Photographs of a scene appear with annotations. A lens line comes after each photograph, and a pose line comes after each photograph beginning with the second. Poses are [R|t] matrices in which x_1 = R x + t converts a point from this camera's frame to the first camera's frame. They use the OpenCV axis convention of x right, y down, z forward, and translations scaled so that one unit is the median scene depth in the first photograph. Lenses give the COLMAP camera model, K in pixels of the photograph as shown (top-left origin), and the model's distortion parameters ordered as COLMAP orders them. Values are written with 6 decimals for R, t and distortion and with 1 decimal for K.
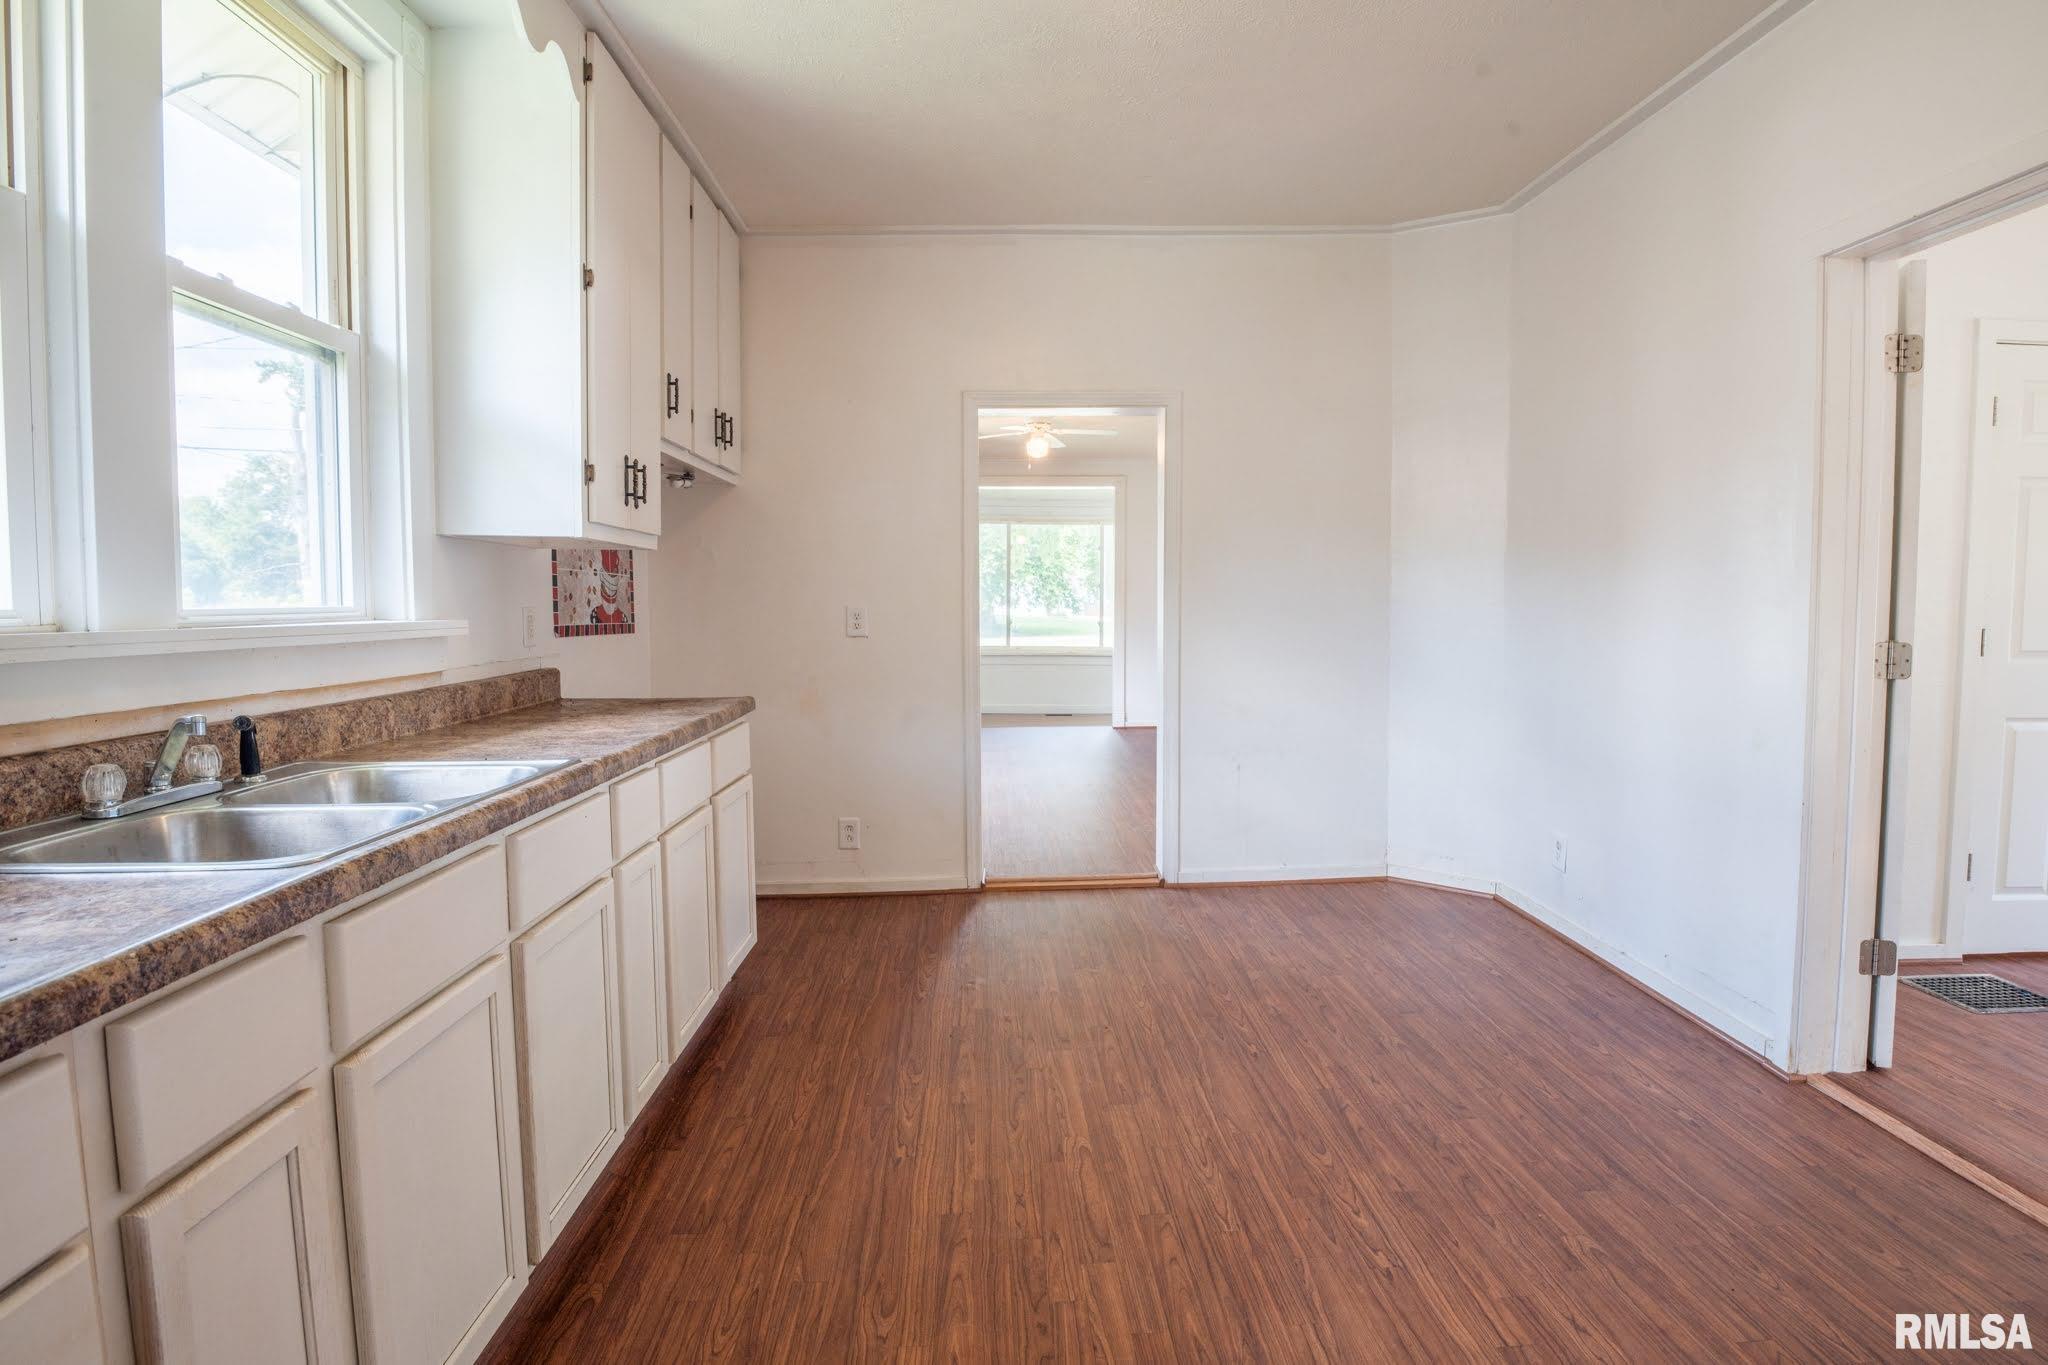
lens RADIAL K [[1041.5, 0, 1052.4], [0, 1041.5, 662.7], [0, 0, 1]] dist [-0.022392, -0.005455]
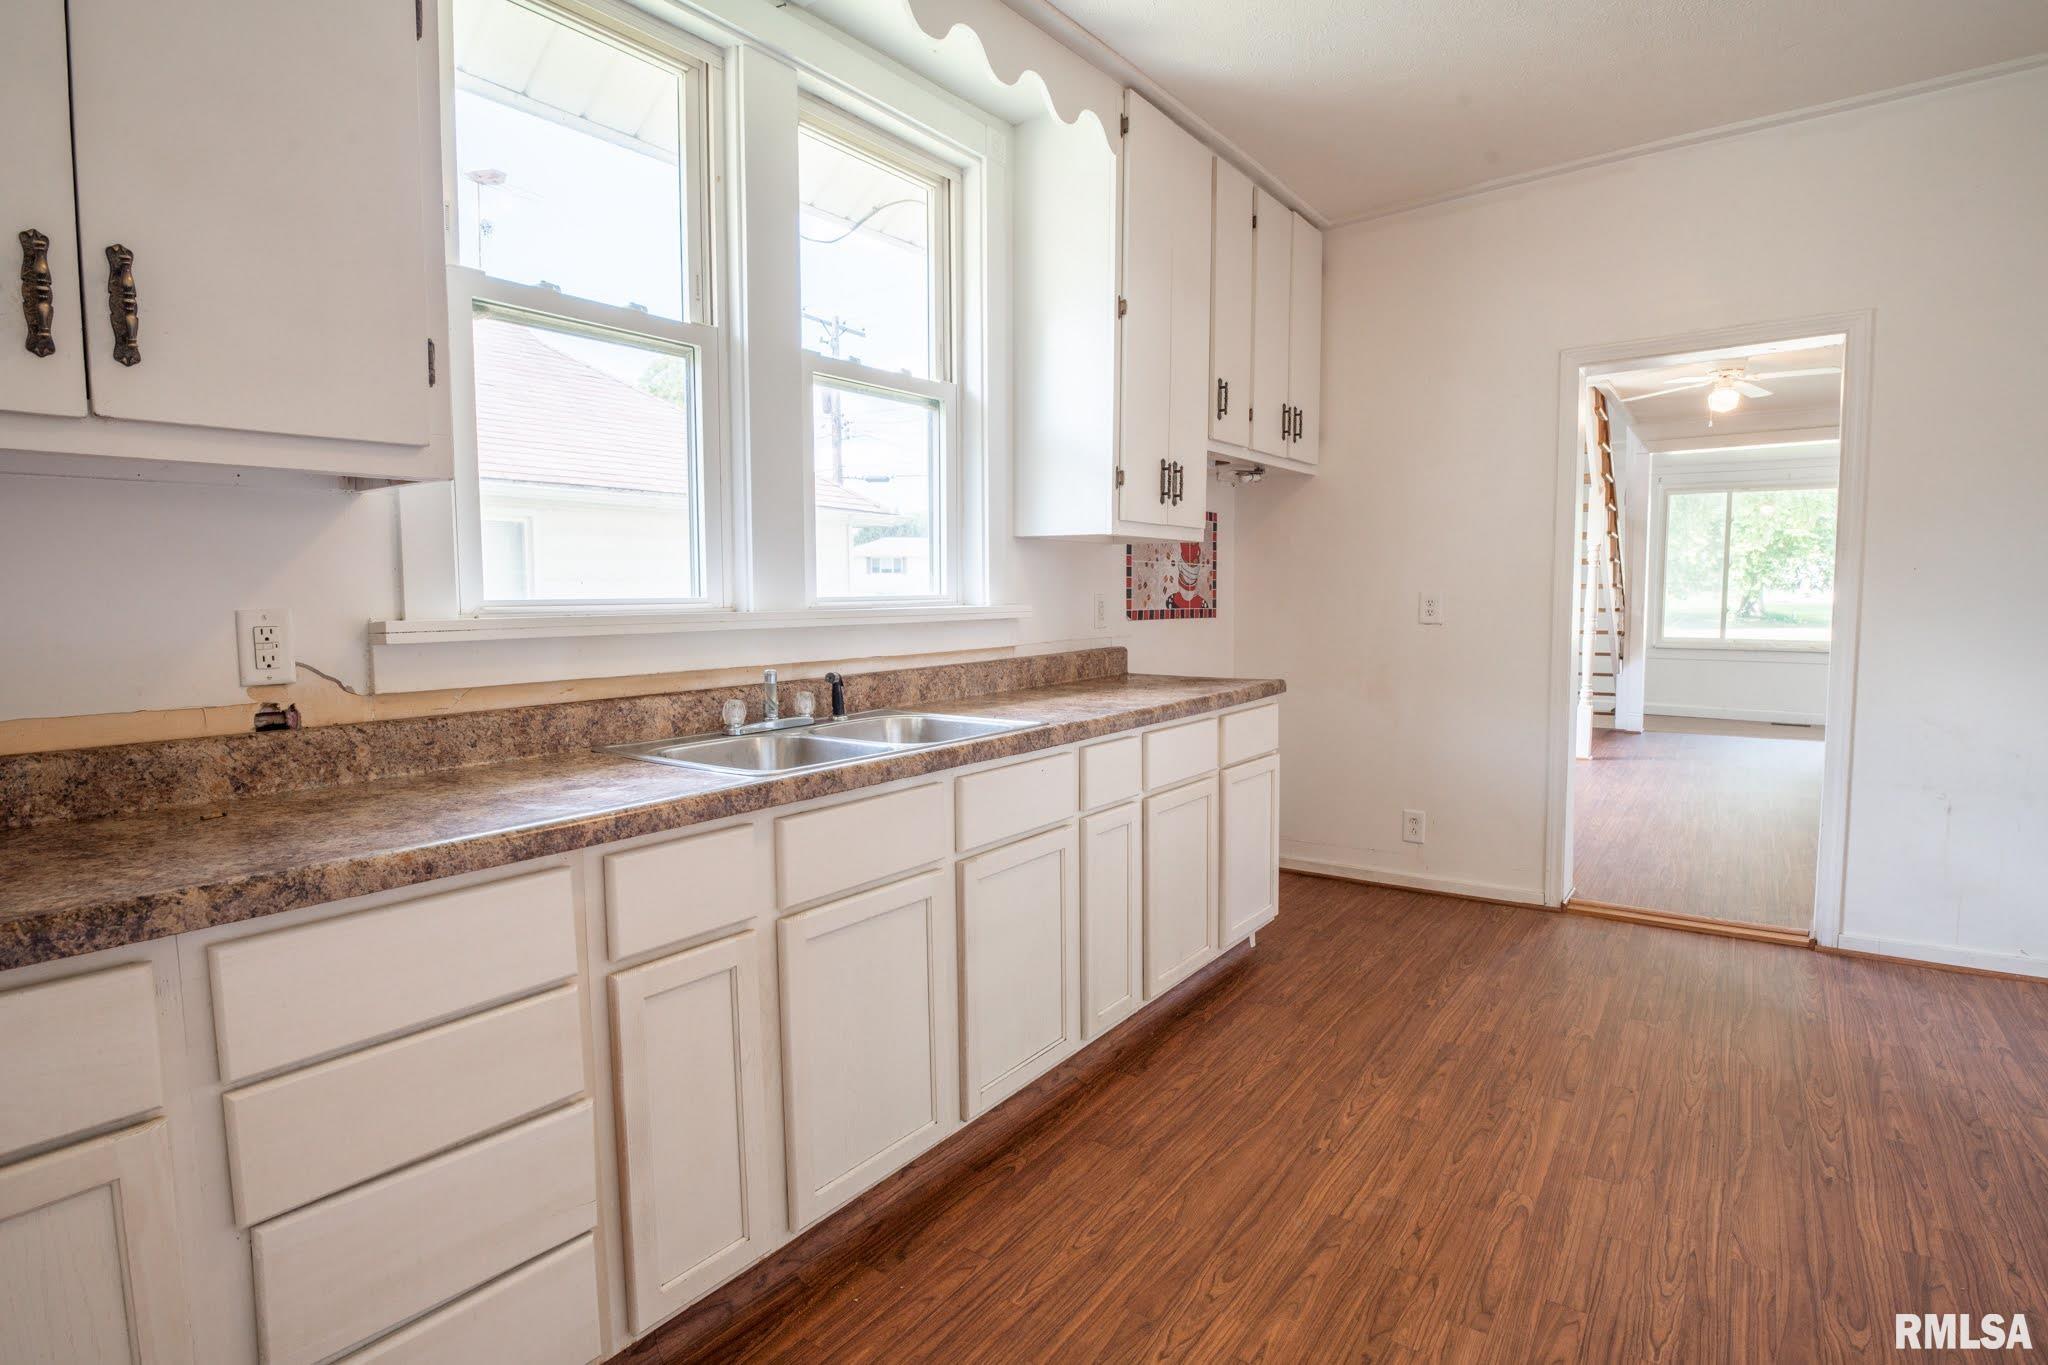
lens RADIAL K [[1019.2, 0, 1024.2], [0, 1019.2, 665.0], [0, 0, 1]] dist [-0.025412, -0.002647]
pose [[0.764539, 0.040098, -0.643329, 0.228039], [-0.028970, 0.999192, 0.027851, -0.004136], [0.643927, -0.002656, 0.765083, 0.071856]]
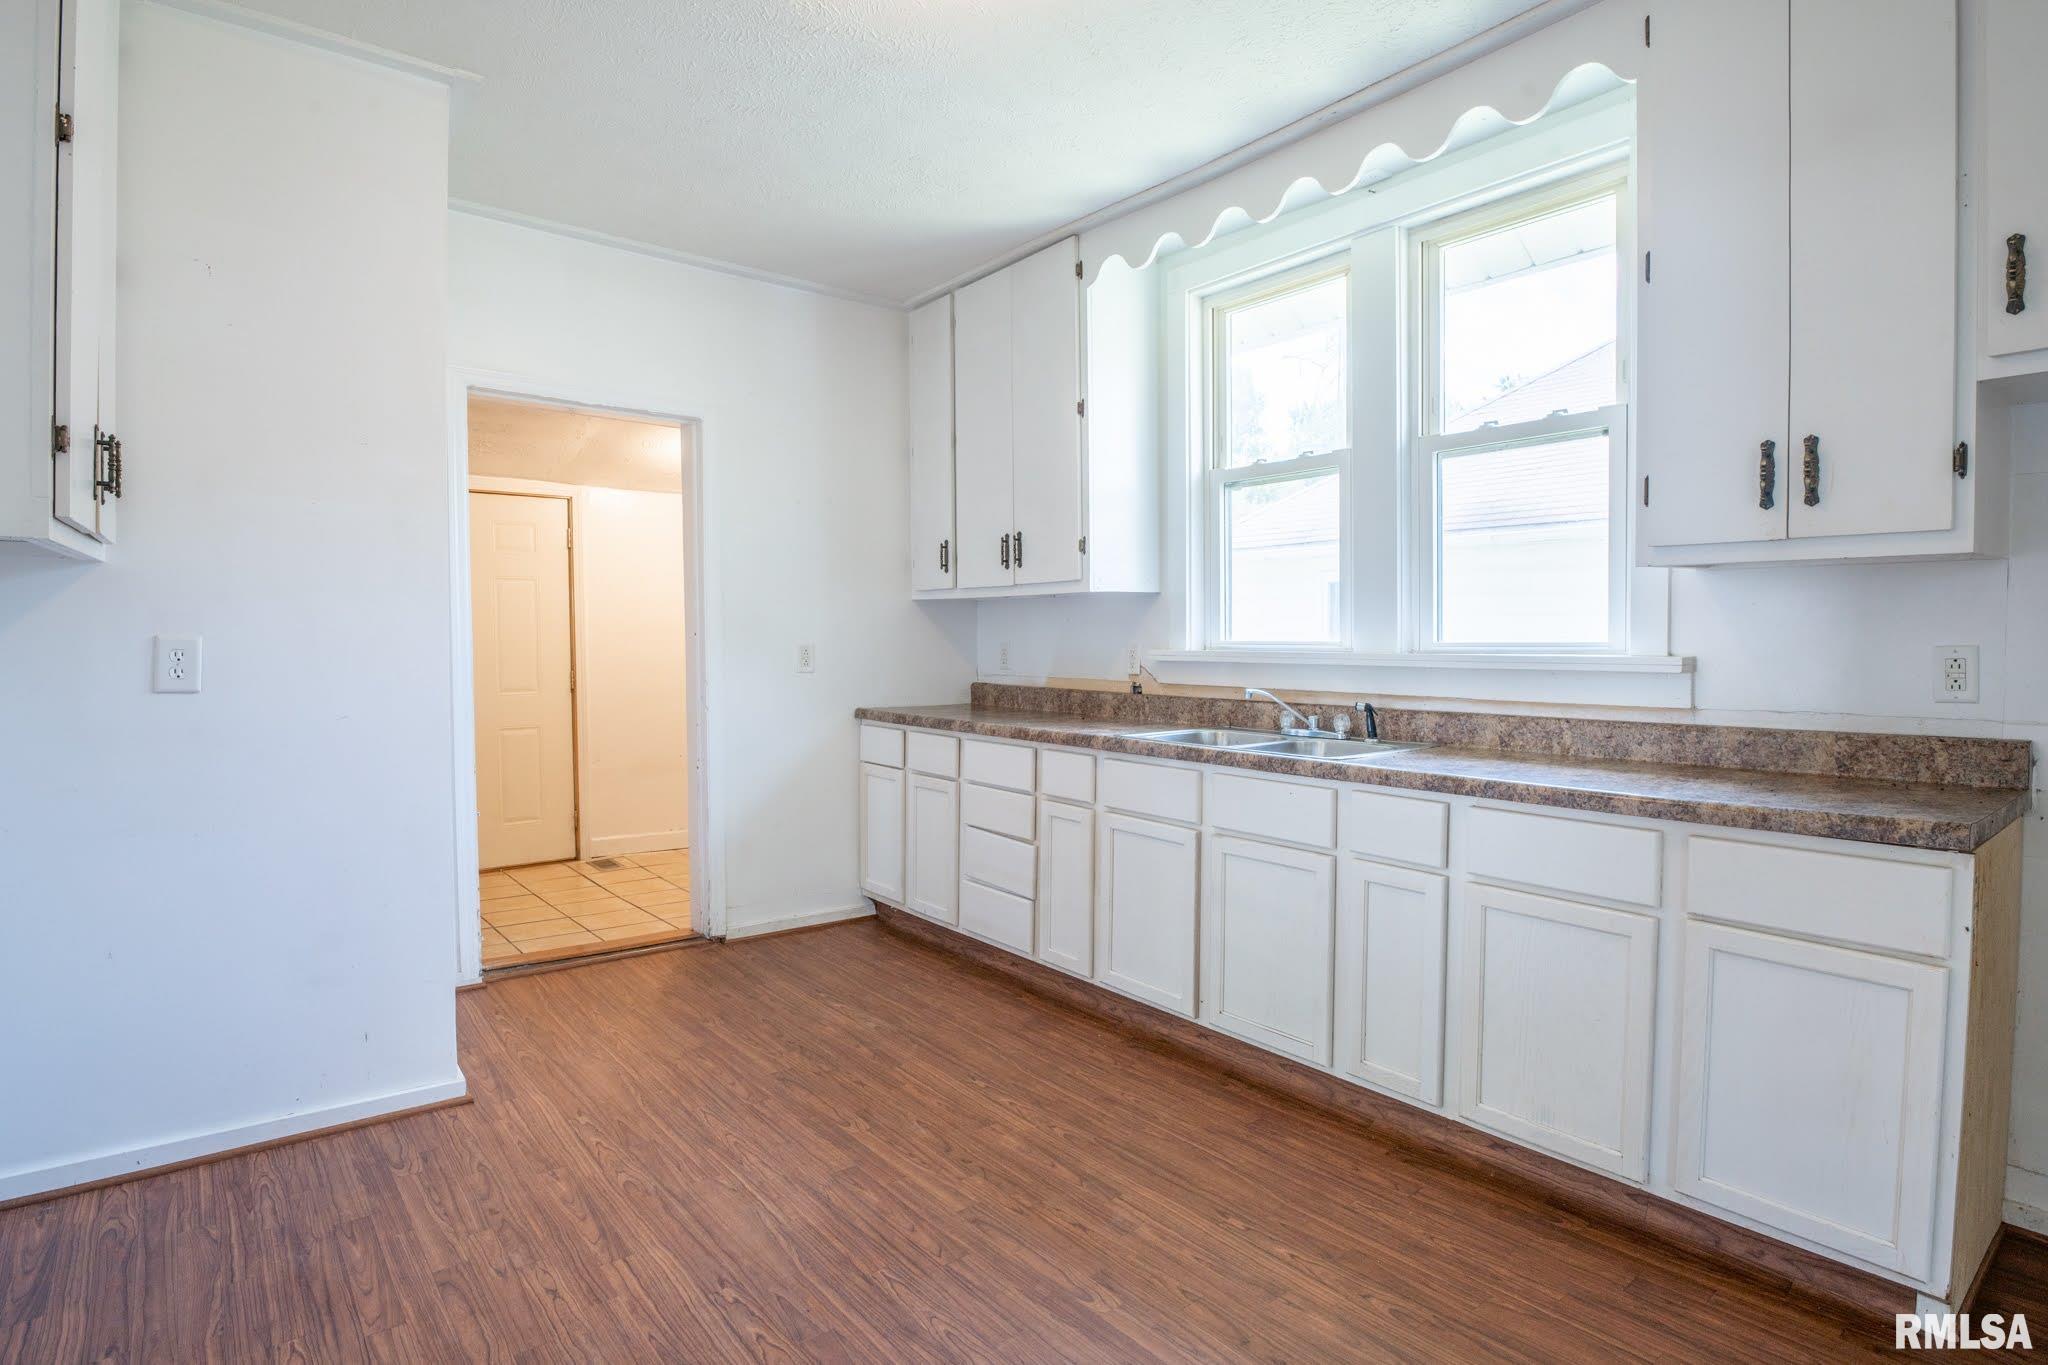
lens RADIAL K [[1019.2, 0, 1024.2], [0, 1019.2, 665.0], [0, 0, 1]] dist [-0.025412, -0.002647]
pose [[-0.819521, 0.019433, -0.572719, 0.505345], [-0.029295, 0.996697, 0.075738, -0.094206], [0.572299, 0.078847, -0.816245, 1.527883]]
